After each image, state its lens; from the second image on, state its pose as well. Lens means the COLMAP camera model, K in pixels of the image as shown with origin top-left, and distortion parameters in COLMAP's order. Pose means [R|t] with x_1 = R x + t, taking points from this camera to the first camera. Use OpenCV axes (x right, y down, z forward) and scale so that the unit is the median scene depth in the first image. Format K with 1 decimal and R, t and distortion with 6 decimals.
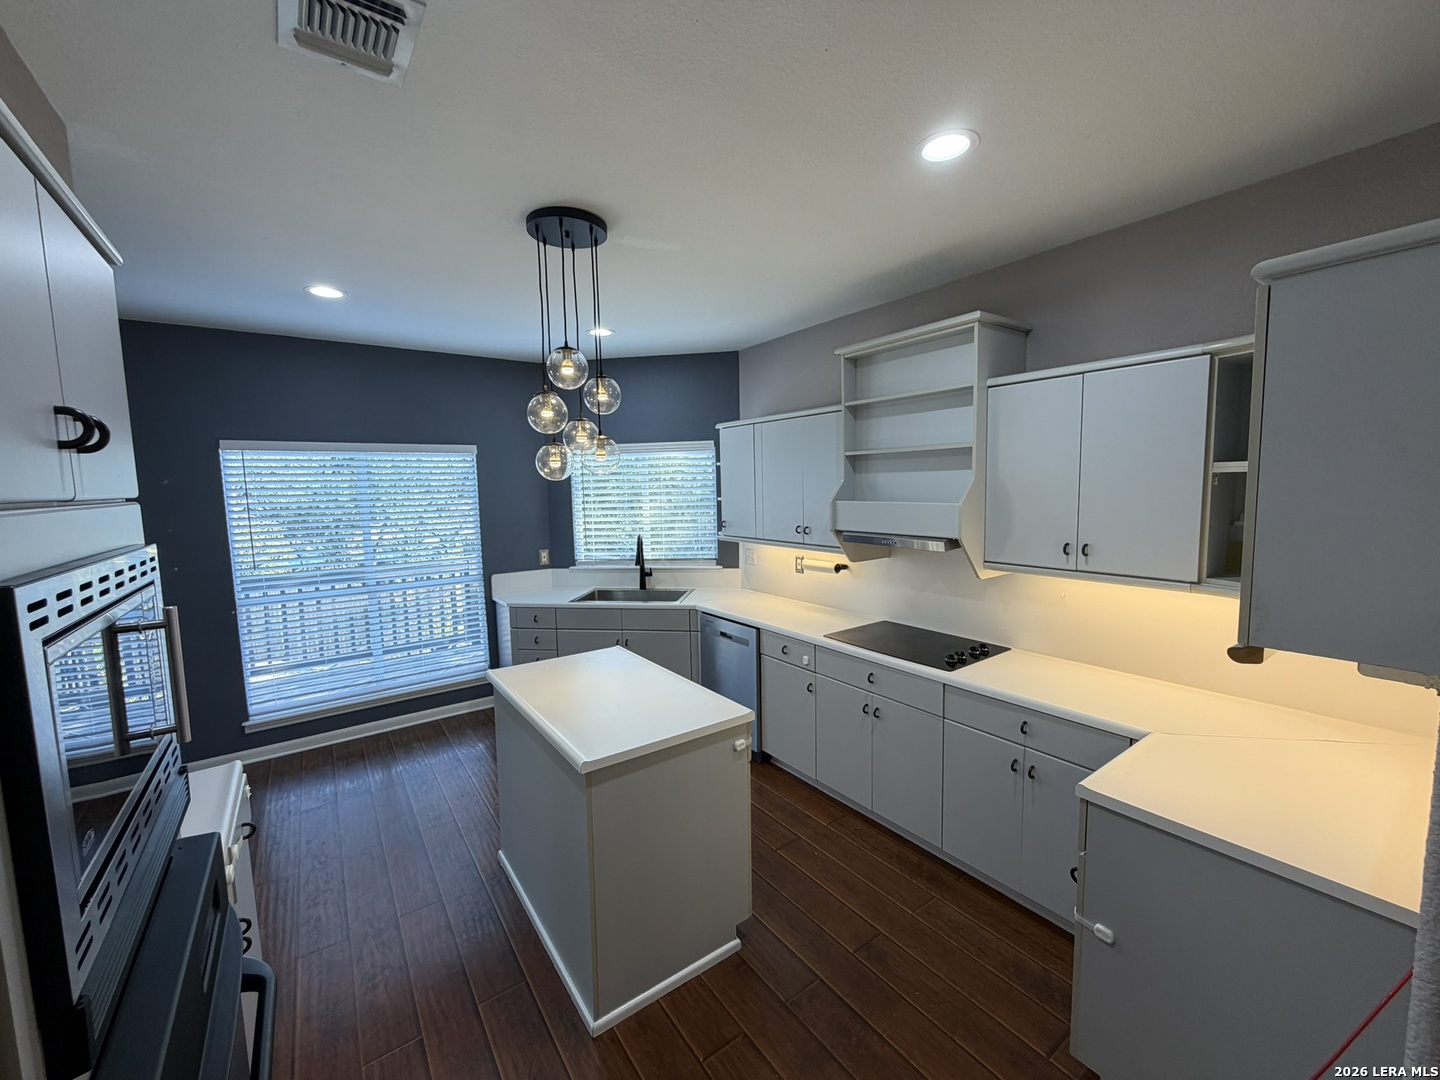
lens RADIAL K [[574.8, 0, 709.9], [0, 574.8, 538.1], [0, 0, 1]] dist [-0.001256, -0.000345]
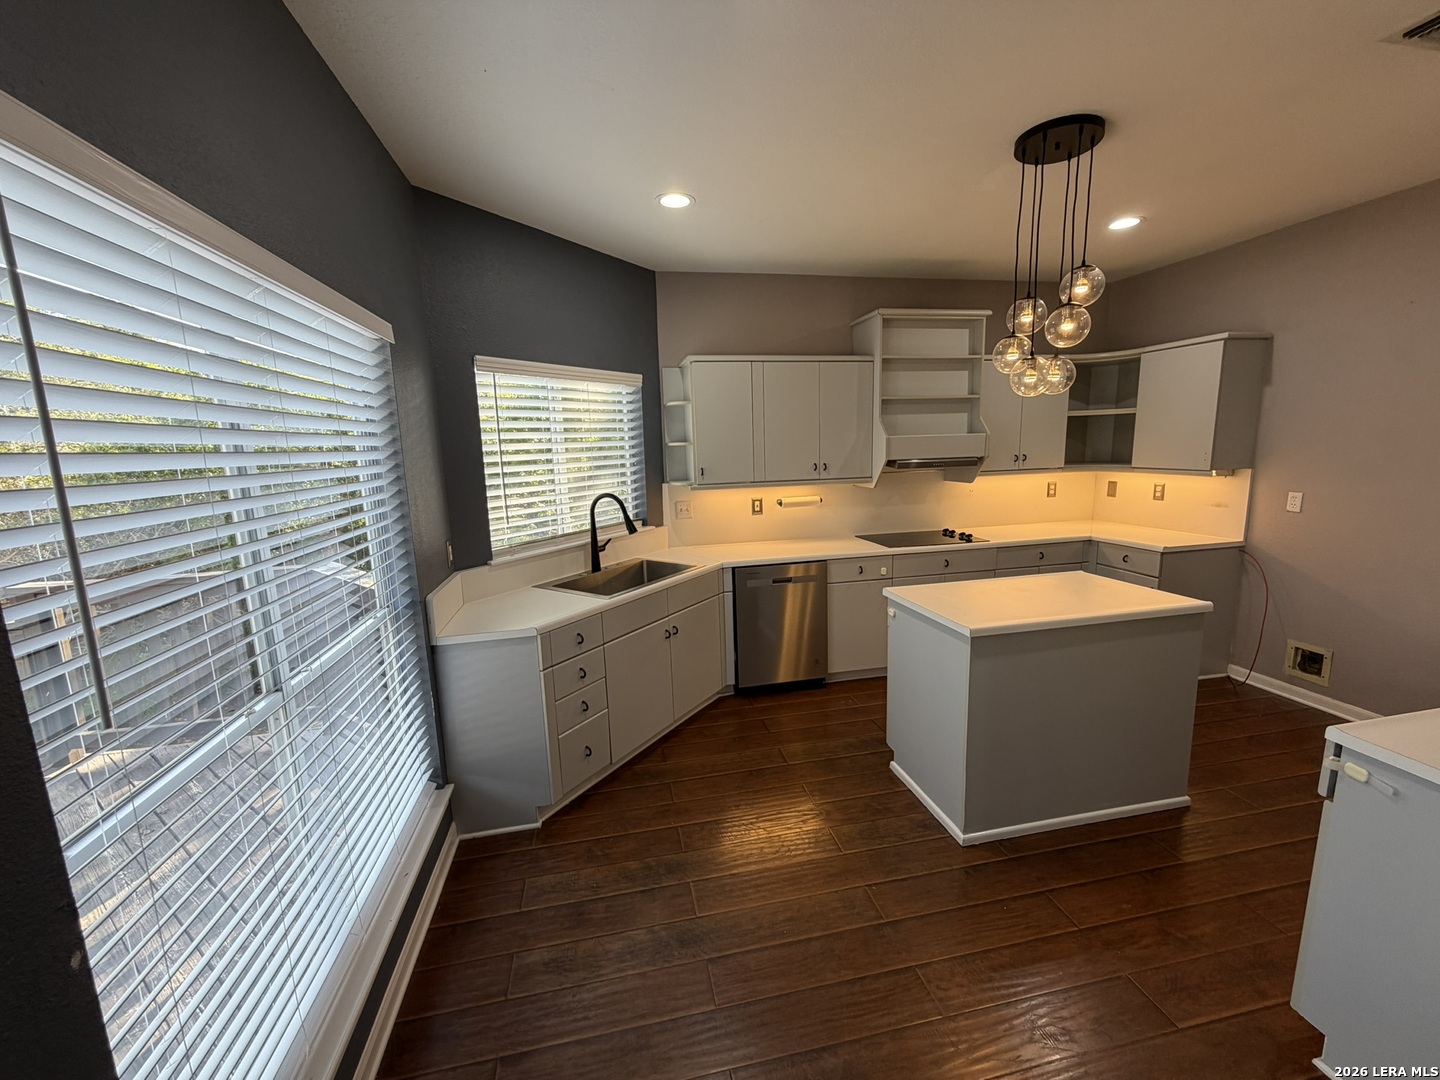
lens RADIAL K [[574.8, 0, 711.0], [0, 574.8, 540.9], [0, 0, 1]] dist [-0.001256, -0.000345]
pose [[0.408882, -0.143788, 0.901189, -0.817376], [0.108279, 0.988178, 0.108540, -0.013682], [-0.906141, 0.053199, 0.419617, 0.642911]]
